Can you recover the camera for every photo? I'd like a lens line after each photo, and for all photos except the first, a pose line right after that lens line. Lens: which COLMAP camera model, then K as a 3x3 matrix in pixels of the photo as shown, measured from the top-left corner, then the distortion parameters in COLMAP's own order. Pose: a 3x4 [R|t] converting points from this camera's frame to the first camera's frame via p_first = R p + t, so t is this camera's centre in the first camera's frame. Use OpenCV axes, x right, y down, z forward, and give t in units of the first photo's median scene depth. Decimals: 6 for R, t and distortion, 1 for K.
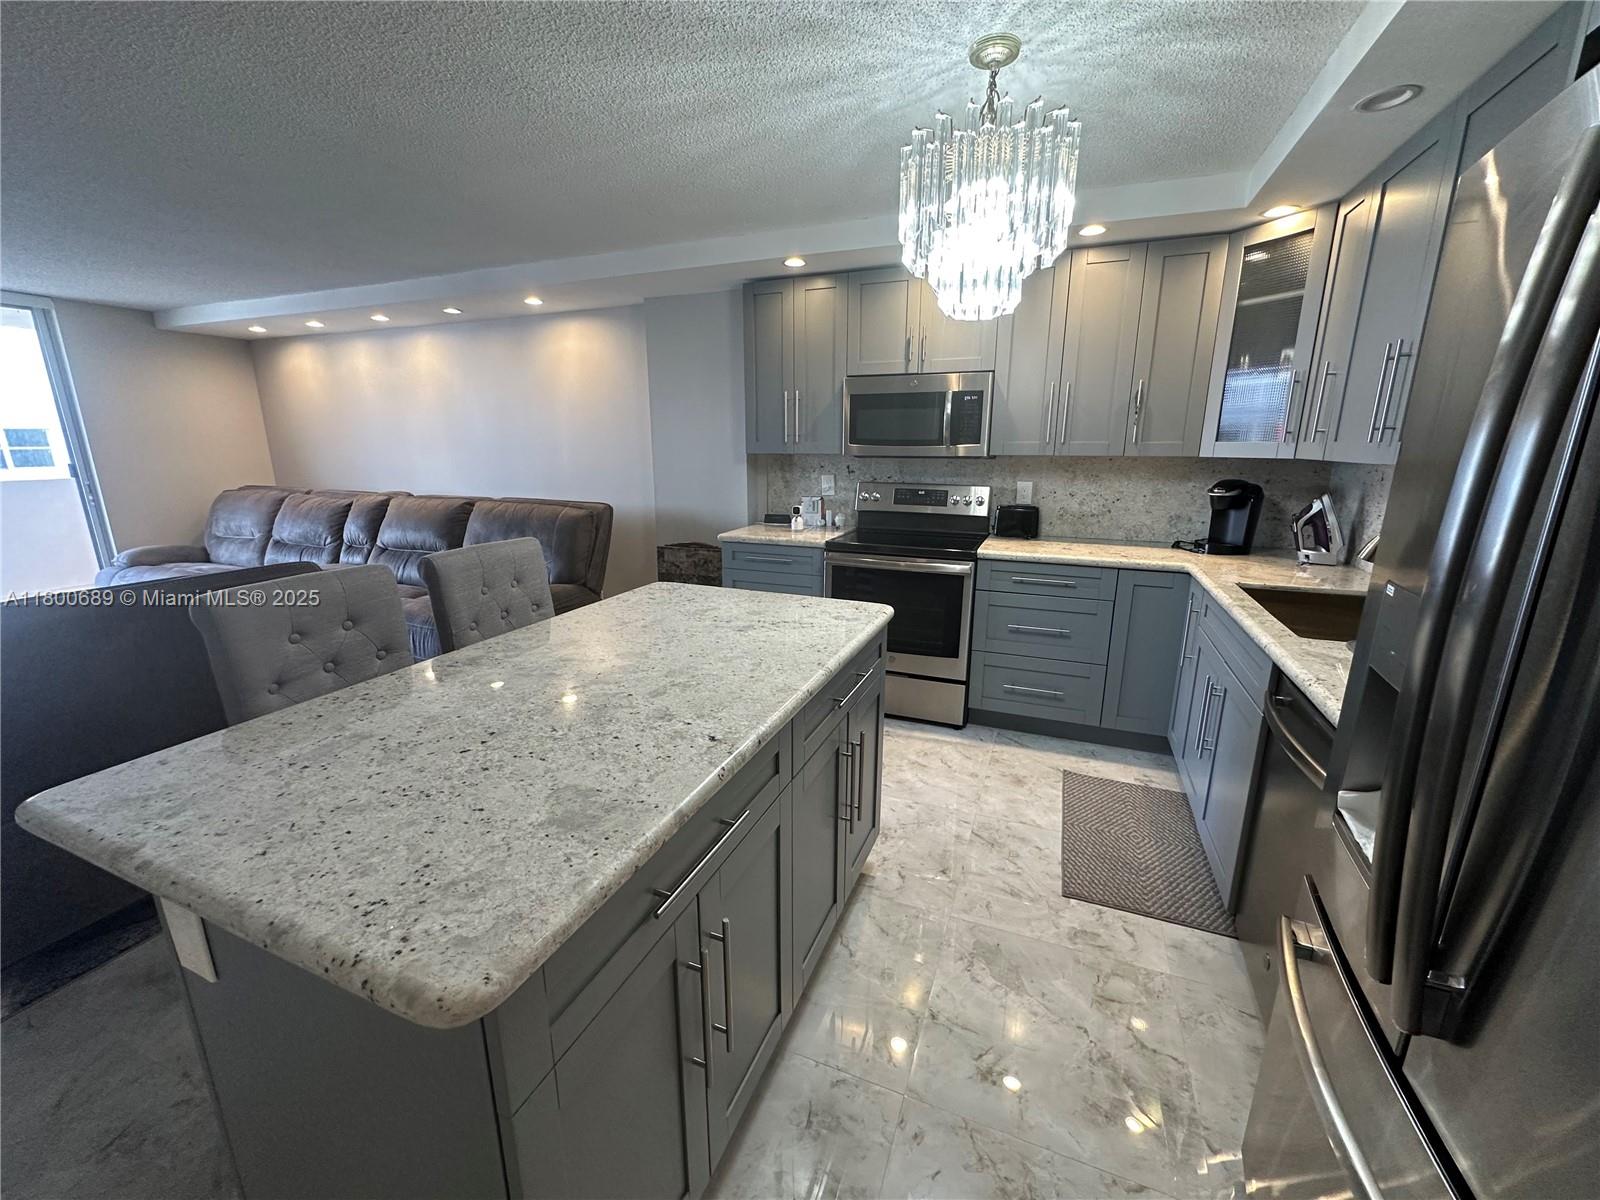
lens RADIAL K [[638.5, 0, 800.6], [0, 638.5, 599.0], [0, 0, 1]] dist [-0.005304, 0.001138]
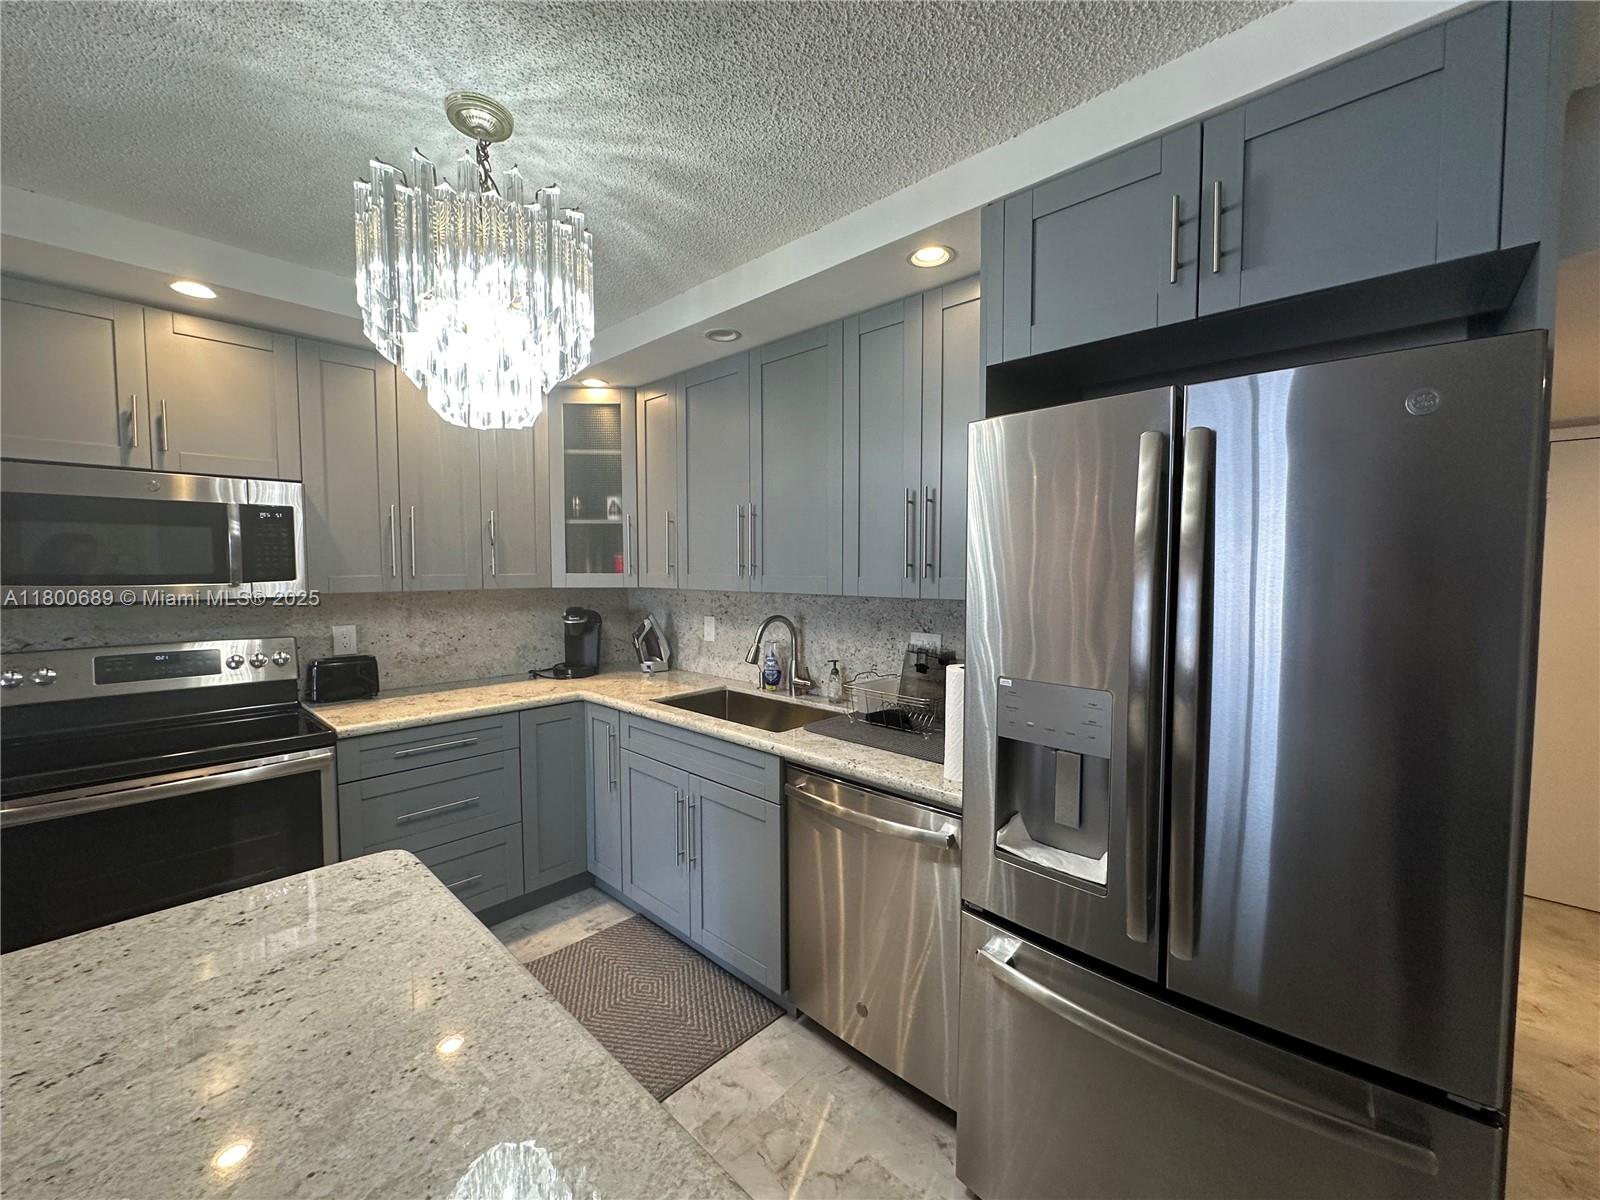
lens RADIAL K [[638.5, 0, 798.9], [0, 638.5, 598.2], [0, 0, 1]] dist [-0.005304, 0.001138]
pose [[0.359051, -0.048428, 0.932061, -0.205809], [0.222984, 0.974184, -0.035281, -0.086492], [-0.906290, 0.220502, 0.360580, 0.287677]]
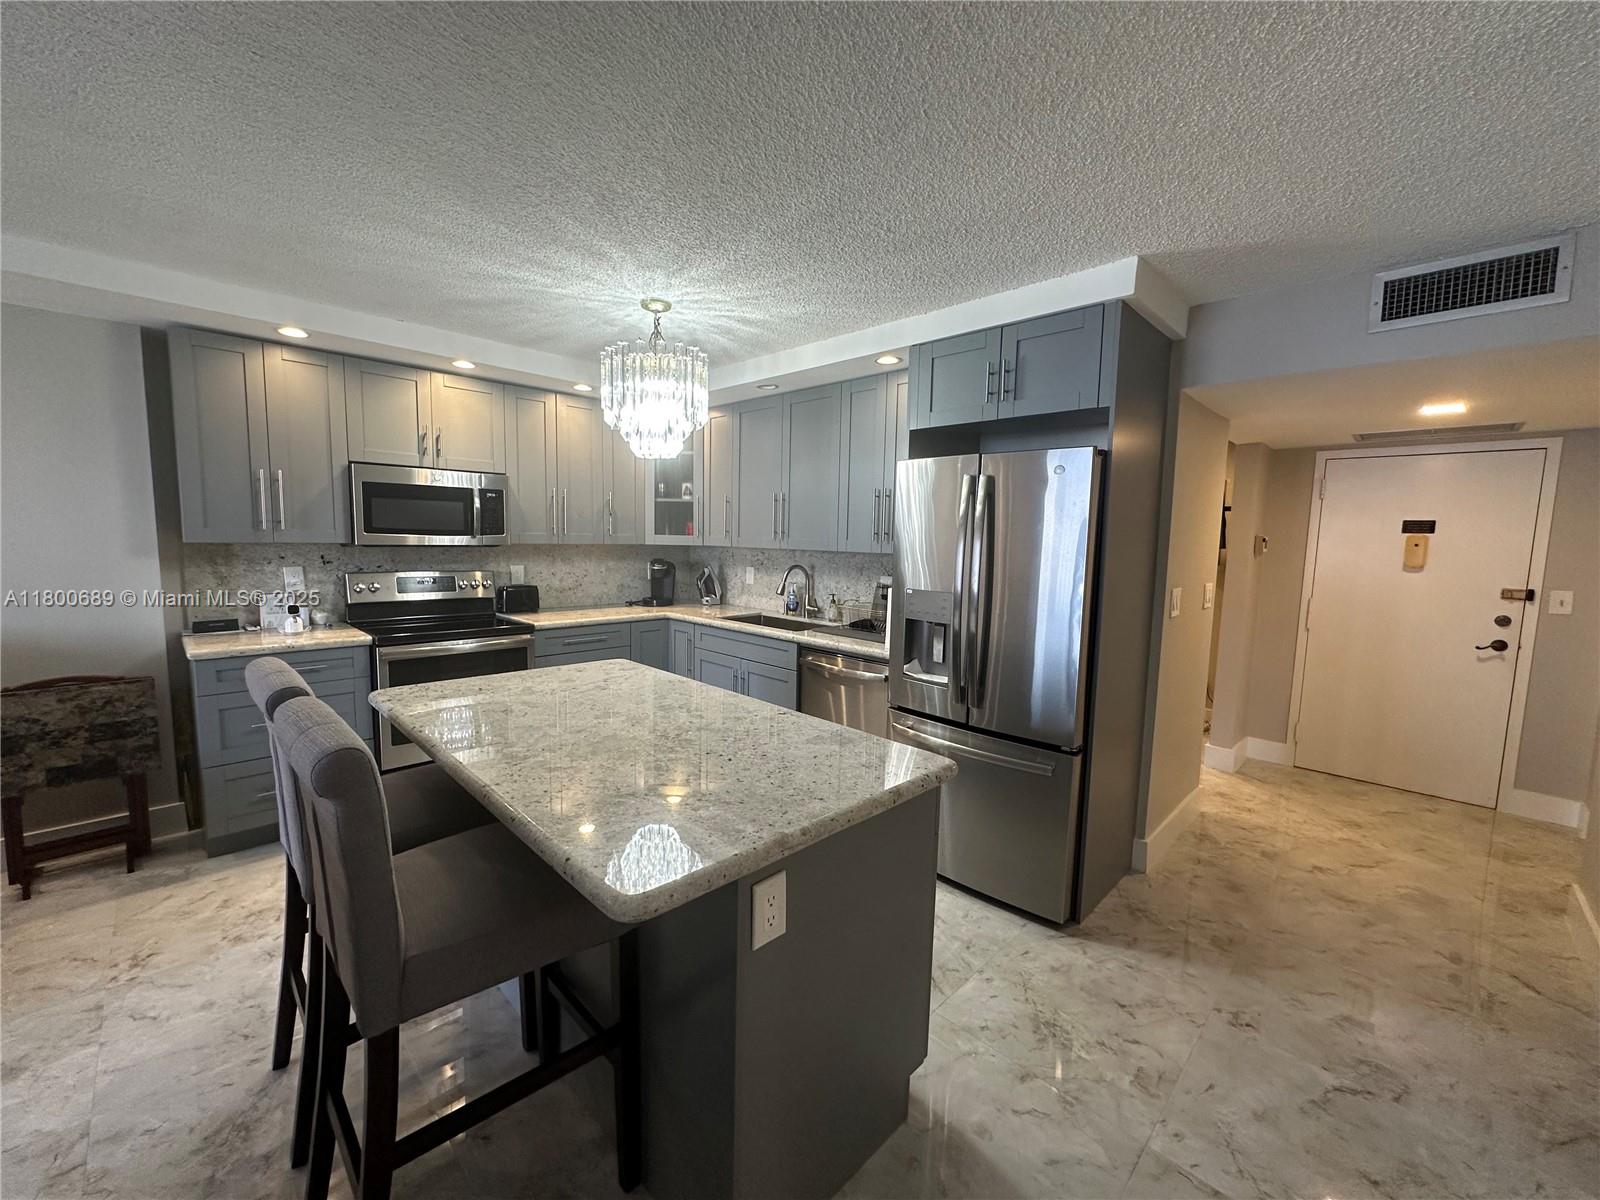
lens RADIAL K [[638.5, 0, 799.4], [0, 638.5, 598.5], [0, 0, 1]] dist [-0.005304, 0.001138]
pose [[0.385582, -0.084761, 0.918772, -0.684949], [0.199585, 0.979858, 0.006636, -0.034859], [-0.900829, 0.180814, 0.394732, 0.095581]]
